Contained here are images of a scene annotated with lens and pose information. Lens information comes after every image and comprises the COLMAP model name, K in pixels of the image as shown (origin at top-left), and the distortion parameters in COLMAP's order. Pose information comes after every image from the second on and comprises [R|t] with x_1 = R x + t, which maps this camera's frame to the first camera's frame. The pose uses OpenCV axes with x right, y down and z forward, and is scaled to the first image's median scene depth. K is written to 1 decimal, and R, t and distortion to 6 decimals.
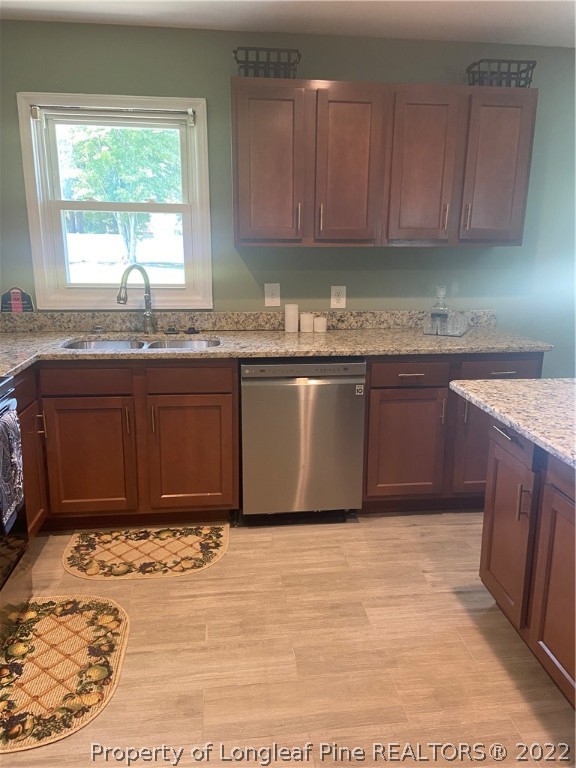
lens RADIAL K [[582.1, 0, 288.0], [0, 582.1, 384.0], [0, 0, 1]] dist [0.109085, -0.133015]
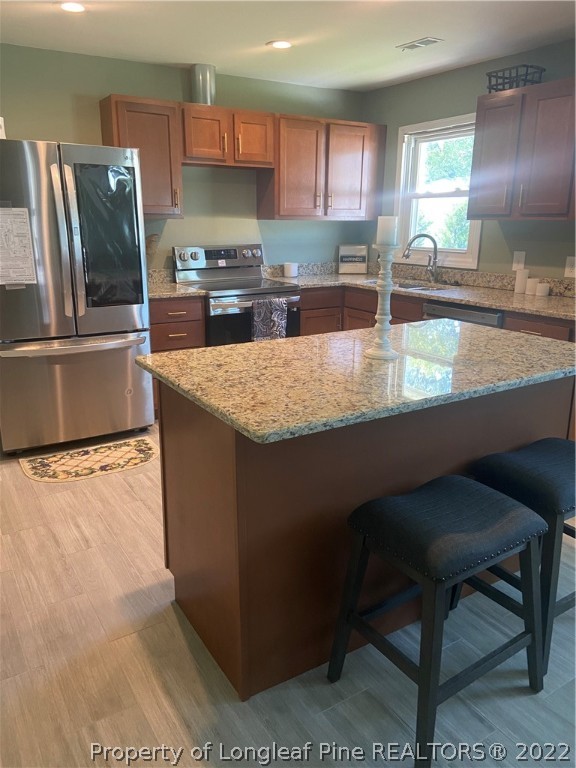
lens RADIAL K [[574.4, 0, 288.0], [0, 574.4, 384.0], [0, 0, 1]] dist [0.121676, -0.118082]
pose [[0.429517, 0.245123, -0.869155, 1.125213], [-0.222620, 0.961494, 0.161151, 0.003786], [0.875189, 0.124274, 0.467547, 0.055198]]
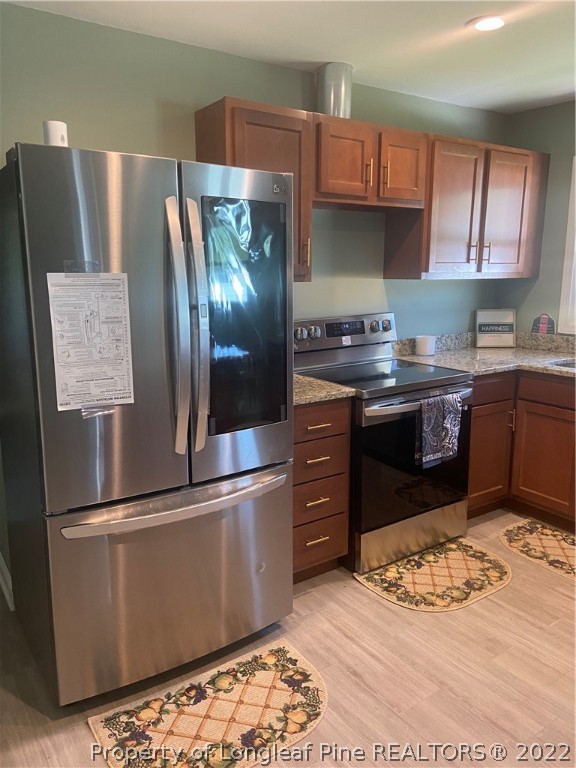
lens RADIAL K [[582.1, 0, 288.0], [0, 582.1, 384.0], [0, 0, 1]] dist [0.109085, -0.133015]
pose [[0.468798, 0.164041, -0.867939, 0.449325], [-0.211871, 0.974802, 0.069800, 0.007959], [0.857519, 0.151169, 0.491741, -0.046746]]
